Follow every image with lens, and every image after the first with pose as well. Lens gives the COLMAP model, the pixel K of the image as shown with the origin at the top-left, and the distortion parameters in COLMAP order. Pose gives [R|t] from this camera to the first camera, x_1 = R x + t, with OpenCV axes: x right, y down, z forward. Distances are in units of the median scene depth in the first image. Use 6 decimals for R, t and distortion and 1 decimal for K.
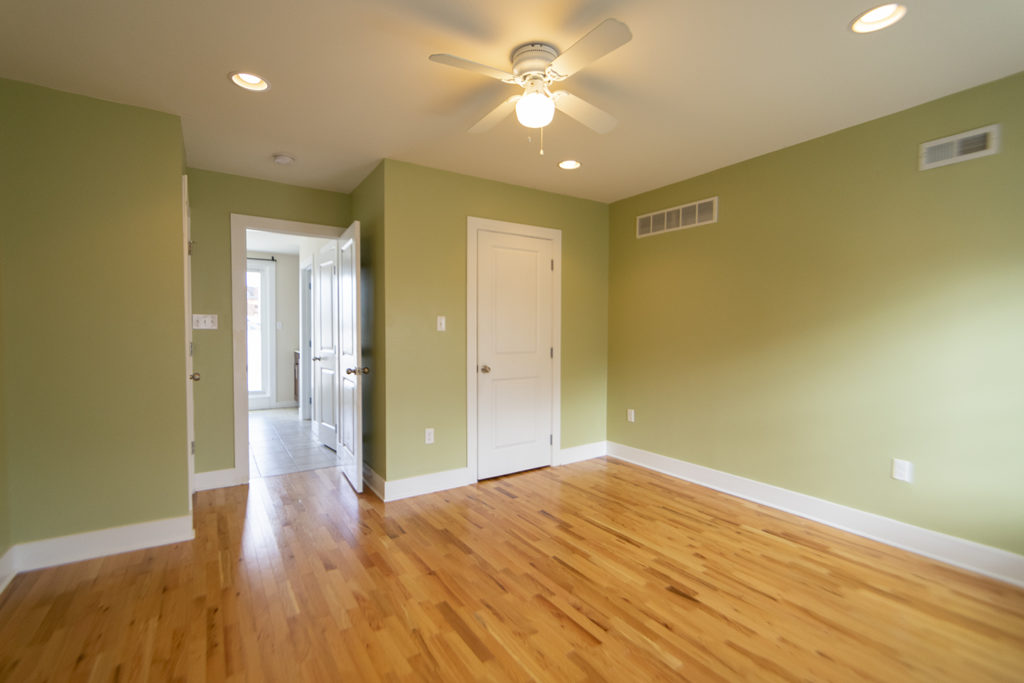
lens RADIAL K [[456.4, 0, 510.4], [0, 456.4, 332.6], [0, 0, 1]] dist [0.000729, 0.000214]
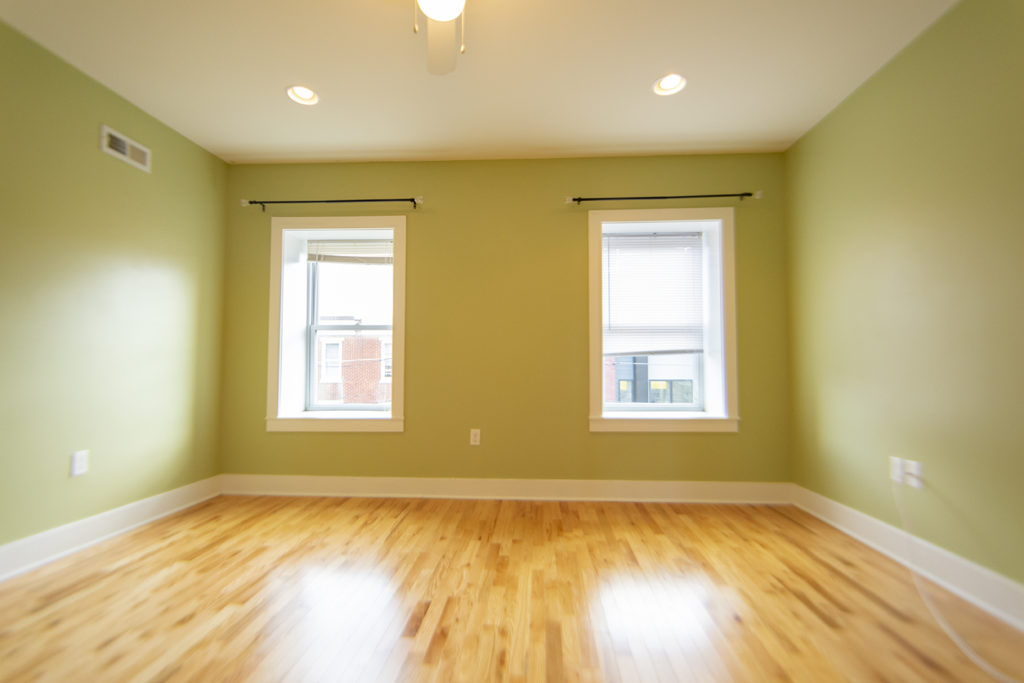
lens RADIAL K [[456.4, 0, 510.4], [0, 456.4, 332.6], [0, 0, 1]] dist [0.000729, 0.000214]
pose [[-0.793031, 0.033211, 0.608275, -0.415482], [-0.005376, 0.998092, -0.061503, 0.100119], [-0.609157, -0.052044, -0.791340, 1.298210]]
